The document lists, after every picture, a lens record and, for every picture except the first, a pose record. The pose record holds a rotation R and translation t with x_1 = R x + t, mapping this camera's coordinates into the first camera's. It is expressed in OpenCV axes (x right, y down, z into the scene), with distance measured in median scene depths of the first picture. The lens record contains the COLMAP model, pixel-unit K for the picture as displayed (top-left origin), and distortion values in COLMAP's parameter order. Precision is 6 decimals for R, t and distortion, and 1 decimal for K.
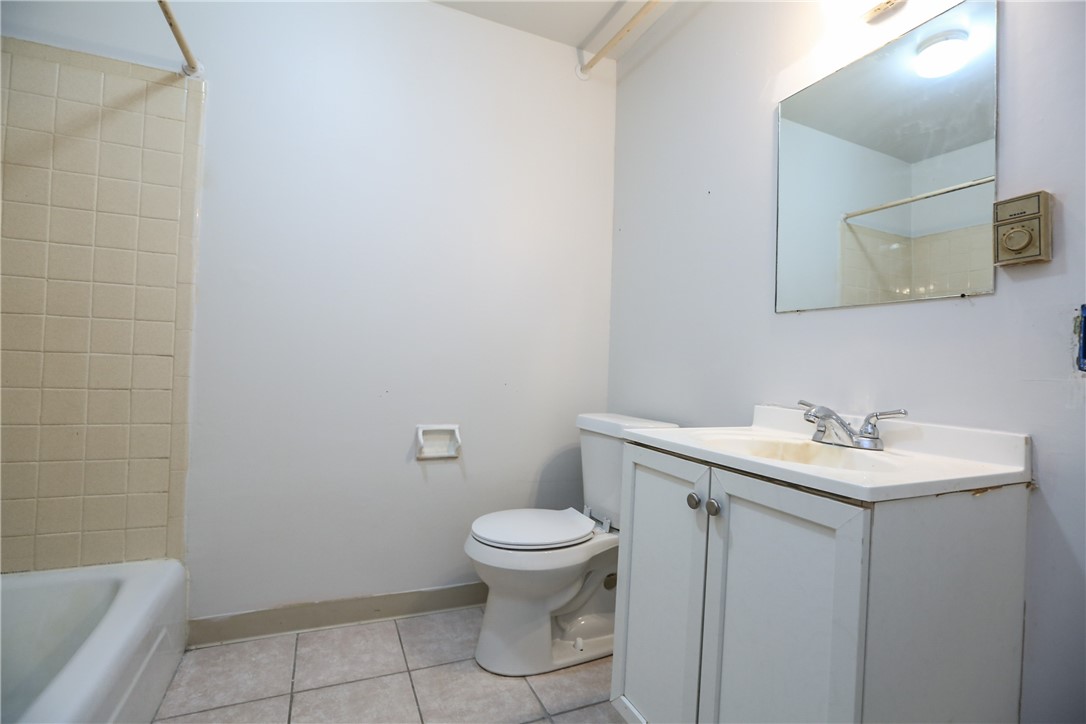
lens RADIAL K [[492.5, 0, 538.1], [0, 492.5, 358.1], [0, 0, 1]] dist [-0.046356, 0.014847]
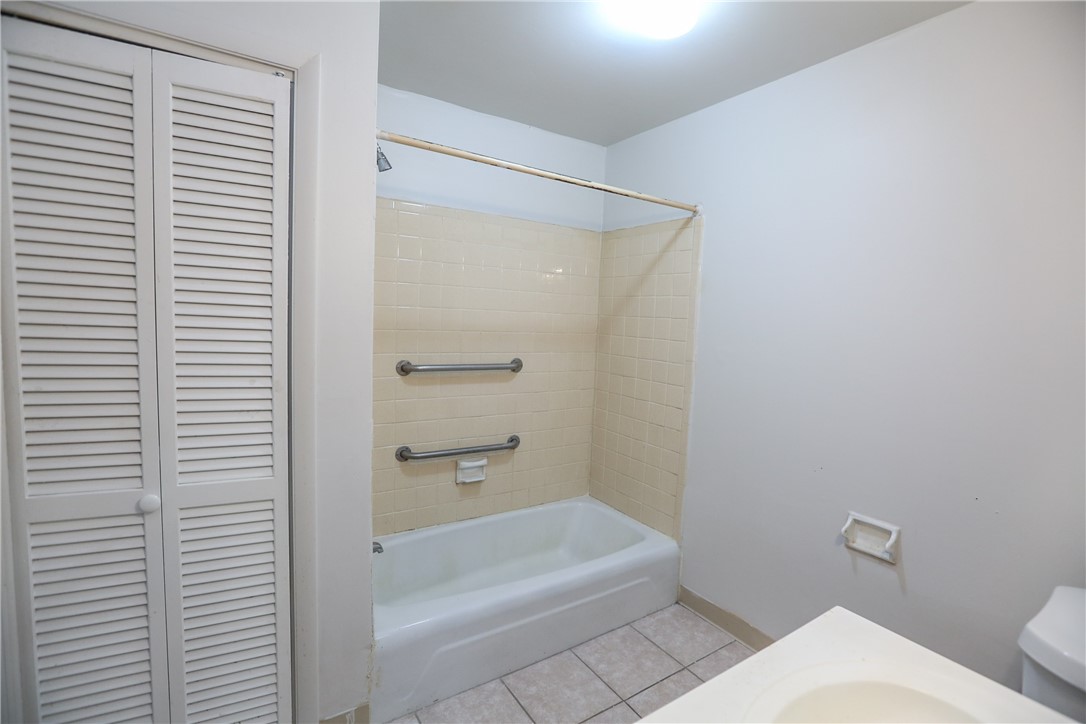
lens RADIAL K [[492.5, 0, 538.1], [0, 492.5, 358.1], [0, 0, 1]] dist [-0.046356, 0.014847]
pose [[0.162088, 0.051333, -0.985440, 0.666232], [-0.023596, 0.998562, 0.048136, -0.224997], [0.986494, 0.015450, 0.163066, 0.300395]]
